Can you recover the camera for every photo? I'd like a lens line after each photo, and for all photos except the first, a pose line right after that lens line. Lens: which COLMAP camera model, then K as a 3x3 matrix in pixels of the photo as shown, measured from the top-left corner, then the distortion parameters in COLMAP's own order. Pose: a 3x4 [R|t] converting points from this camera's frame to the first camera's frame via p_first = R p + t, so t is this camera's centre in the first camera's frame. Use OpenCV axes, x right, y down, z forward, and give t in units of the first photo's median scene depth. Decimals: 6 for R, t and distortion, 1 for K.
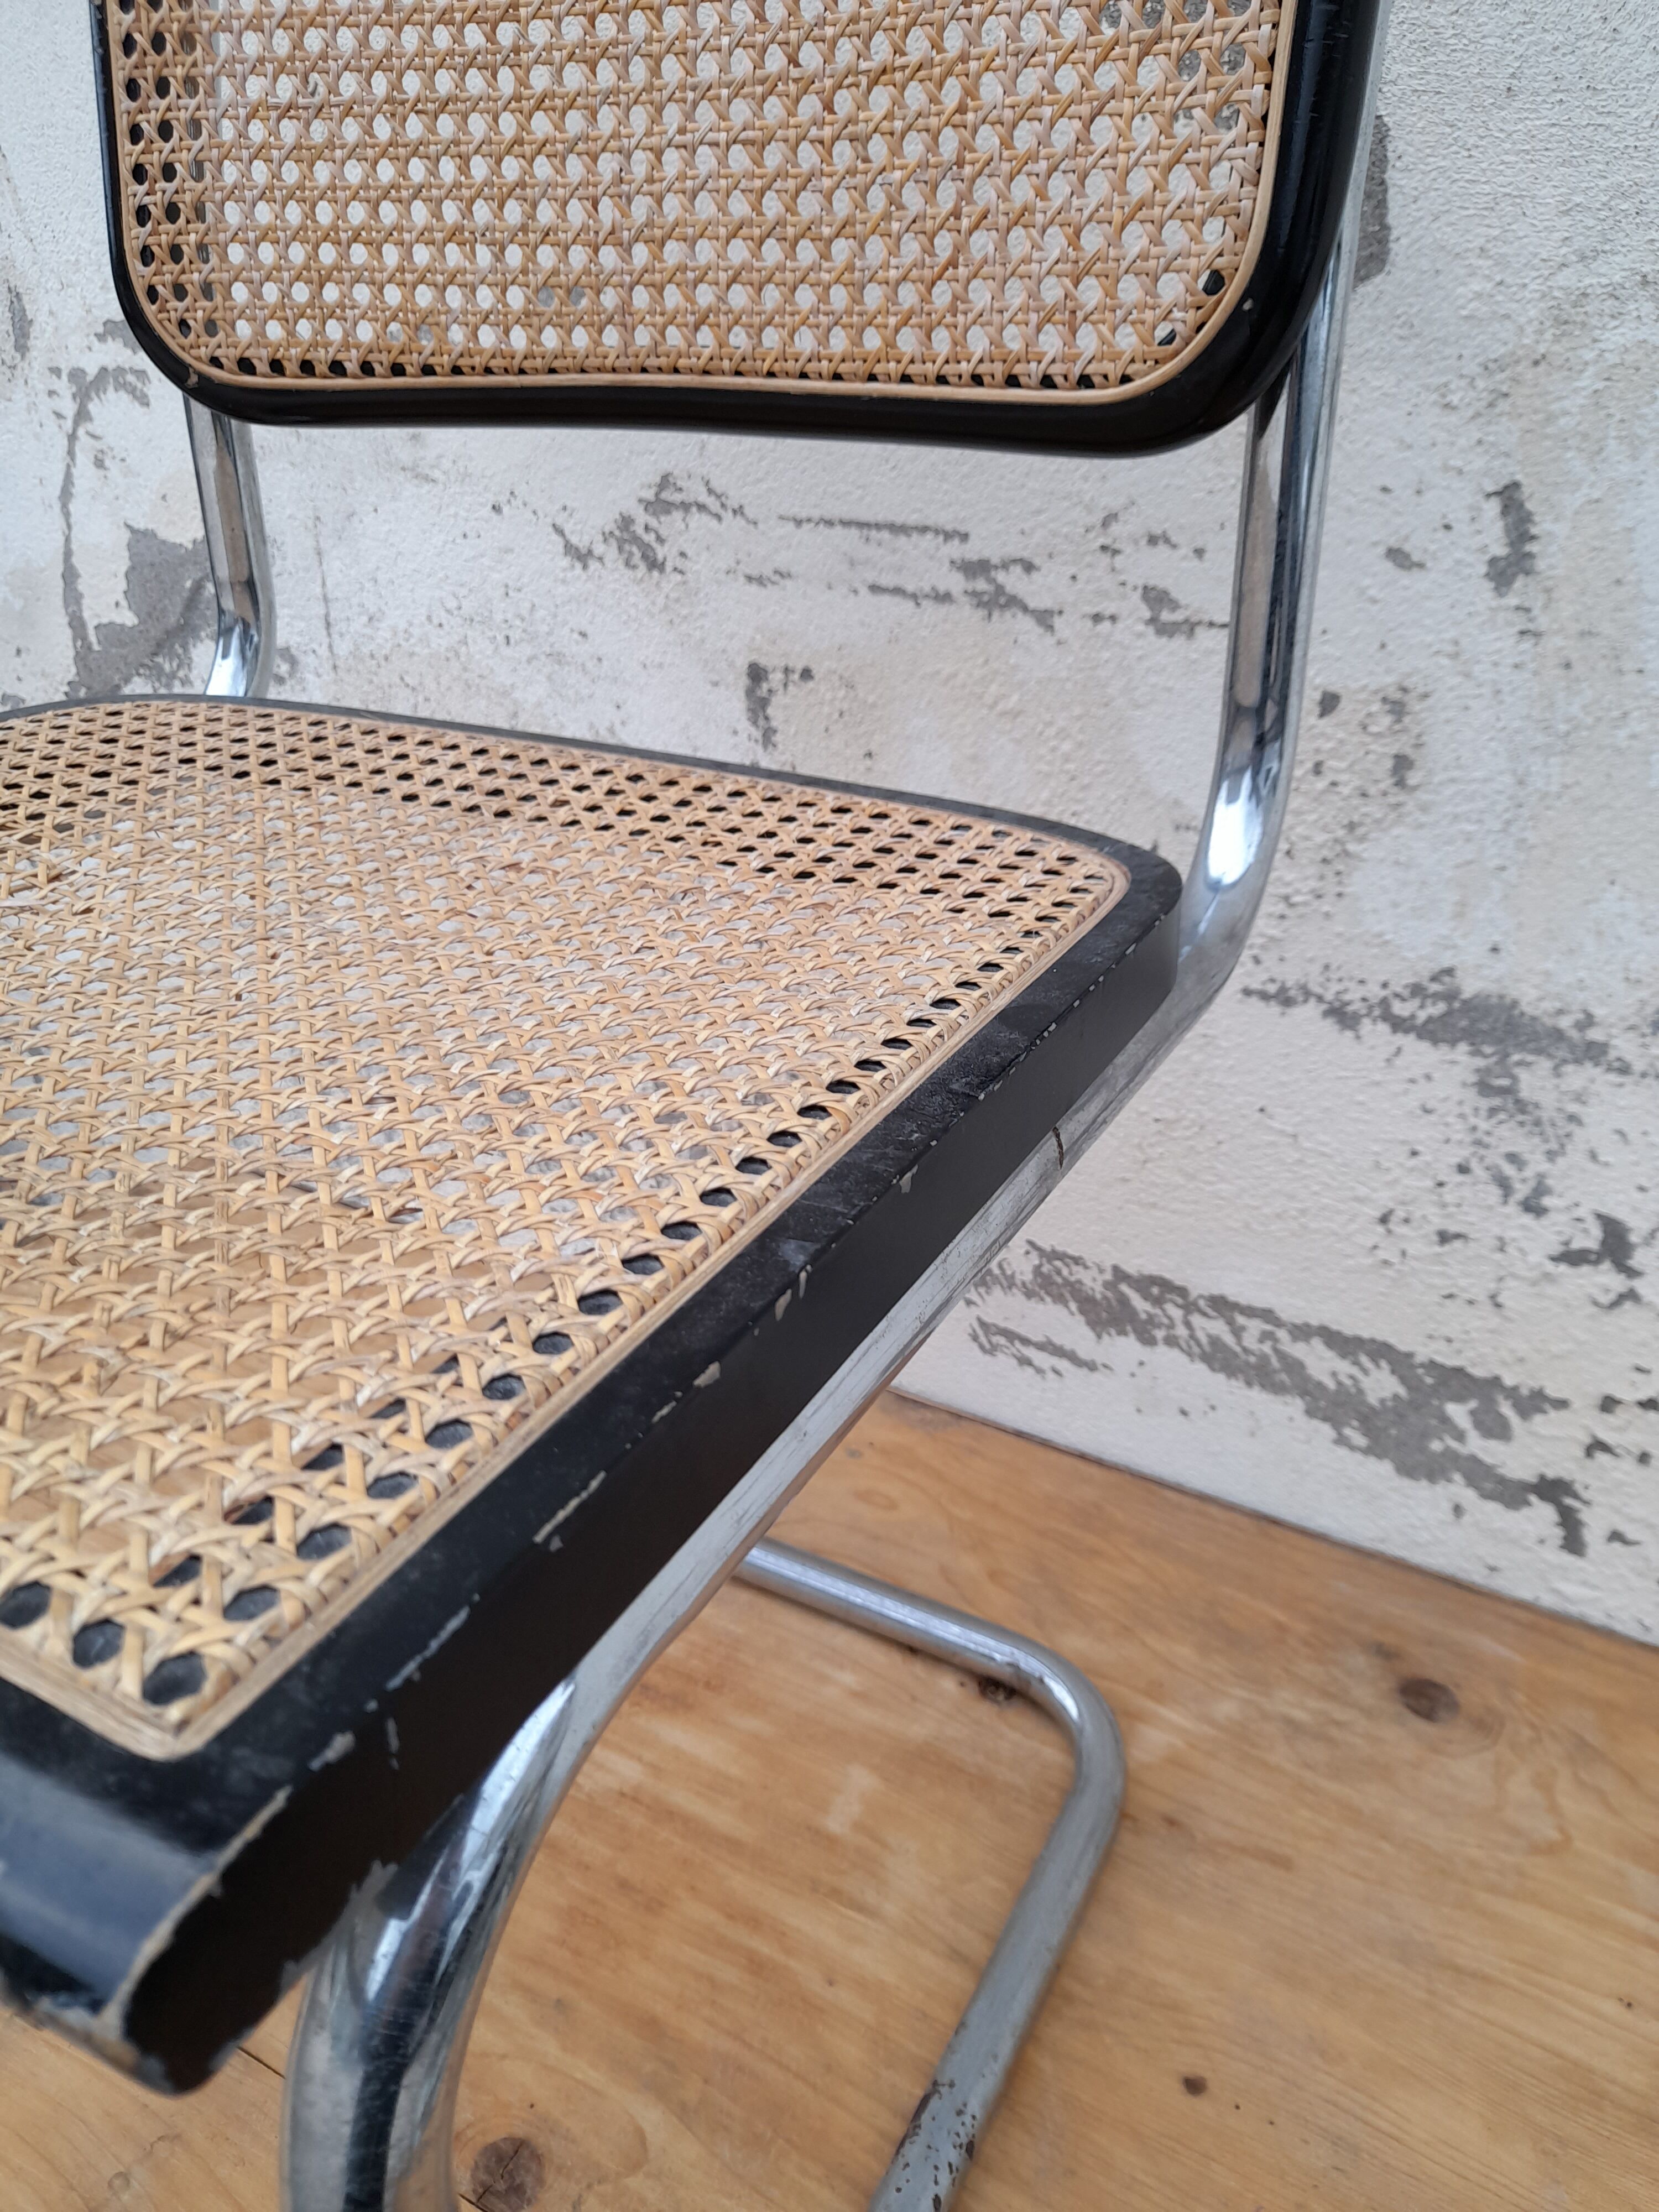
lens RADIAL K [[1651.0, 0, 815.3], [0, 1651.0, 1119.3], [0, 0, 1]] dist [0.033874, -0.040751]
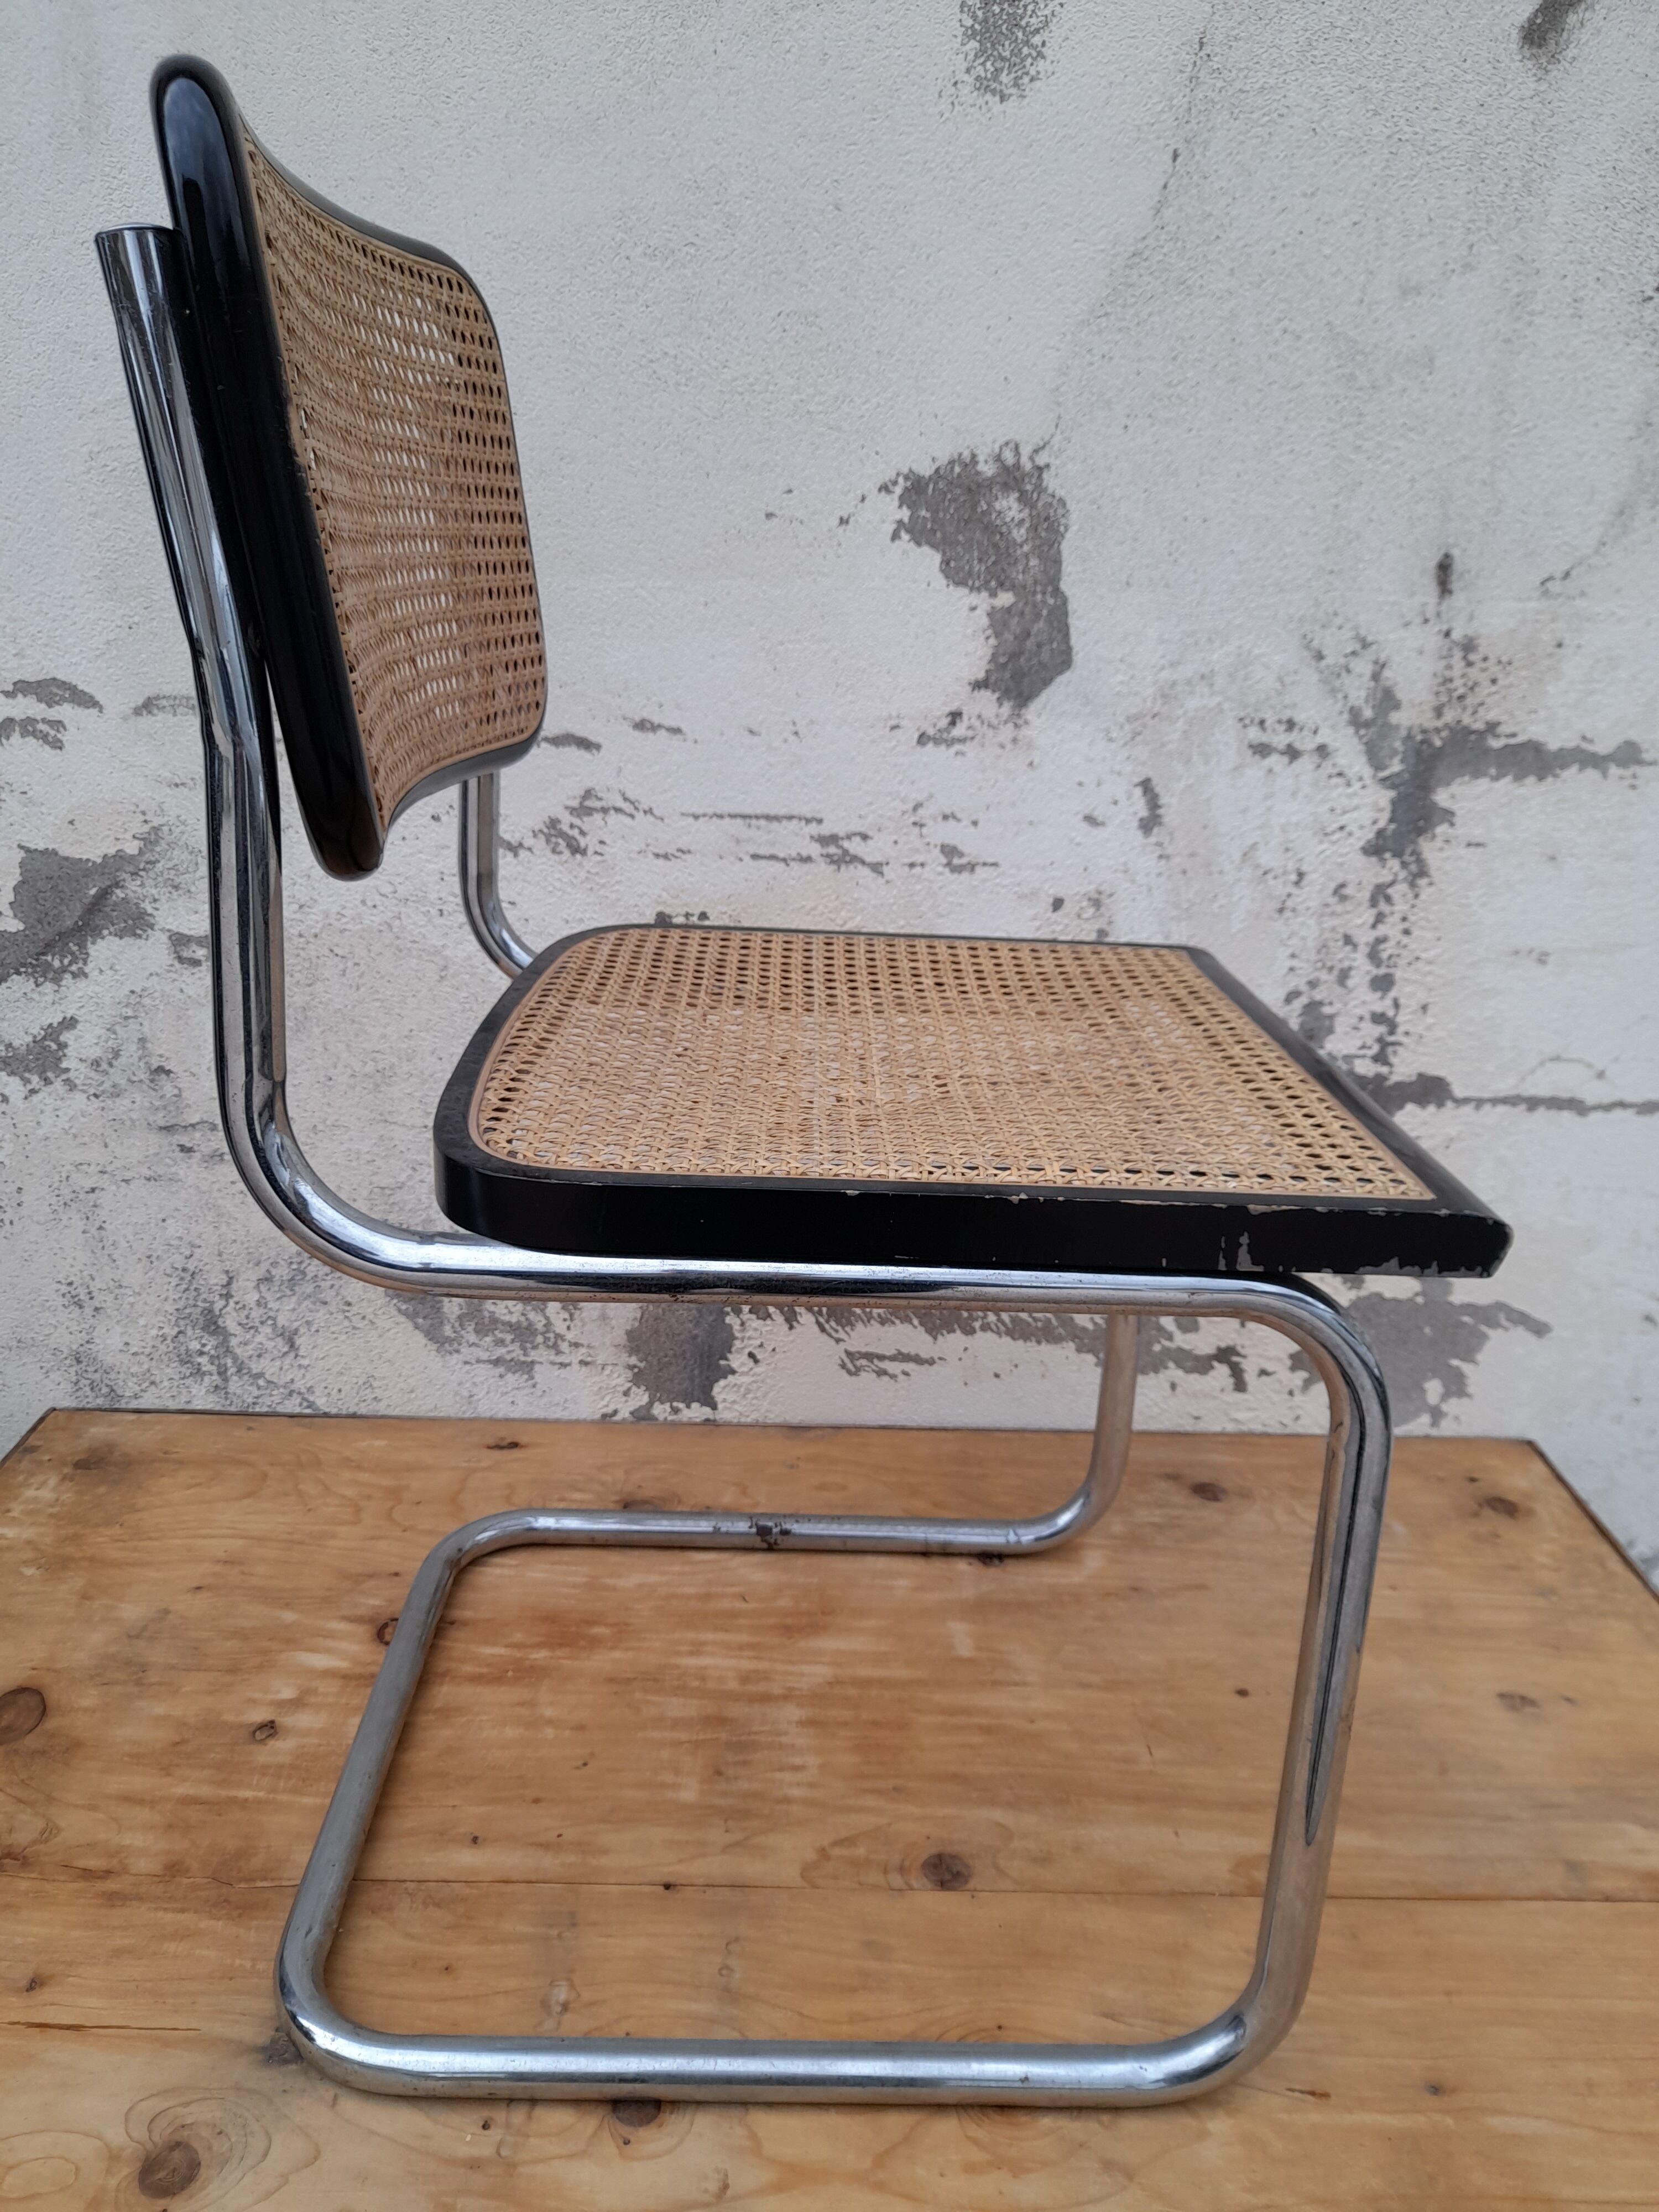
lens RADIAL K [[1651.0, 0, 812.7], [0, 1651.0, 1133.7], [0, 0, 1]] dist [0.033874, -0.040751]
pose [[0.865306, -0.145898, 0.479541, -0.718695], [0.207658, 0.975083, -0.078043, 0.056027], [-0.456206, 0.167112, 0.874042, -0.311514]]
